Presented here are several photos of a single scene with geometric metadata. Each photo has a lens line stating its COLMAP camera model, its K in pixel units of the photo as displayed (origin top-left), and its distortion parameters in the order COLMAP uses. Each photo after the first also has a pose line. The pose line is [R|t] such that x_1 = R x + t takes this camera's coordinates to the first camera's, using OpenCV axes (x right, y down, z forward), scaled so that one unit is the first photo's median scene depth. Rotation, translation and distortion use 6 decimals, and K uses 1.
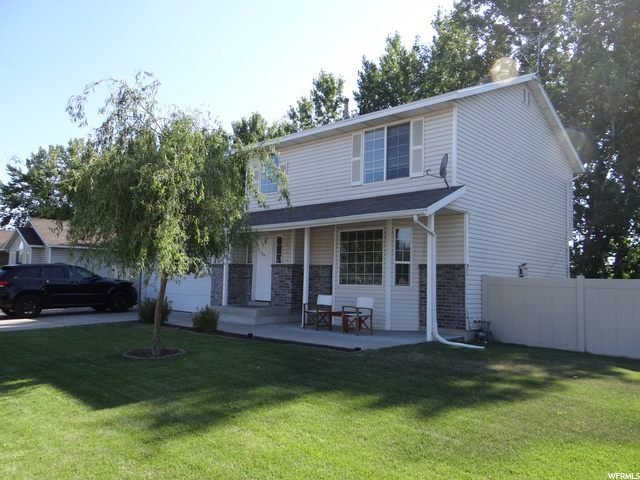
lens RADIAL K [[508.3, 0, 318.9], [0, 508.3, 242.2], [0, 0, 1]] dist [-0.007349, 0.019442]
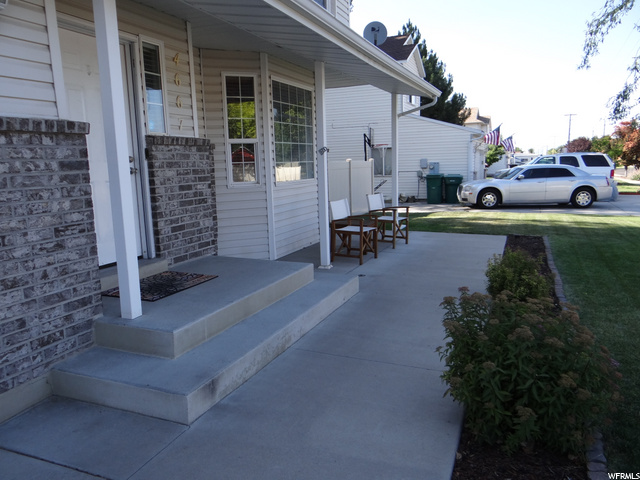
lens RADIAL K [[508.3, 0, 318.1], [0, 508.3, 238.4], [0, 0, 1]] dist [-0.007349, 0.019442]
pose [[-0.347262, -0.148588, 0.925922, -0.437177], [-0.047845, 0.988889, 0.140748, 0.068183], [-0.936547, 0.004576, -0.350513, 1.218263]]
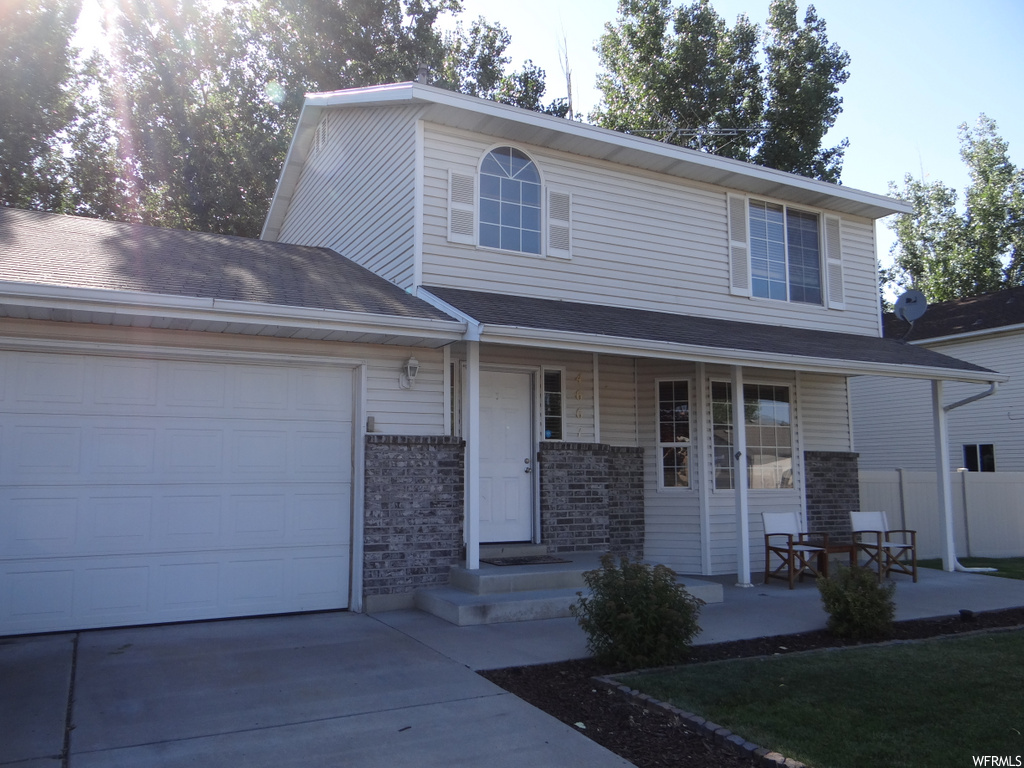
lens RADIAL K [[813.2, 0, 511.9], [0, 813.2, 380.9], [0, 0, 1]] dist [-0.007349, 0.019442]
pose [[0.325709, 0.090526, 0.941126, -0.784374], [-0.064843, 0.995201, -0.073287, 0.050664], [-0.943244, -0.037155, 0.330015, 0.960758]]
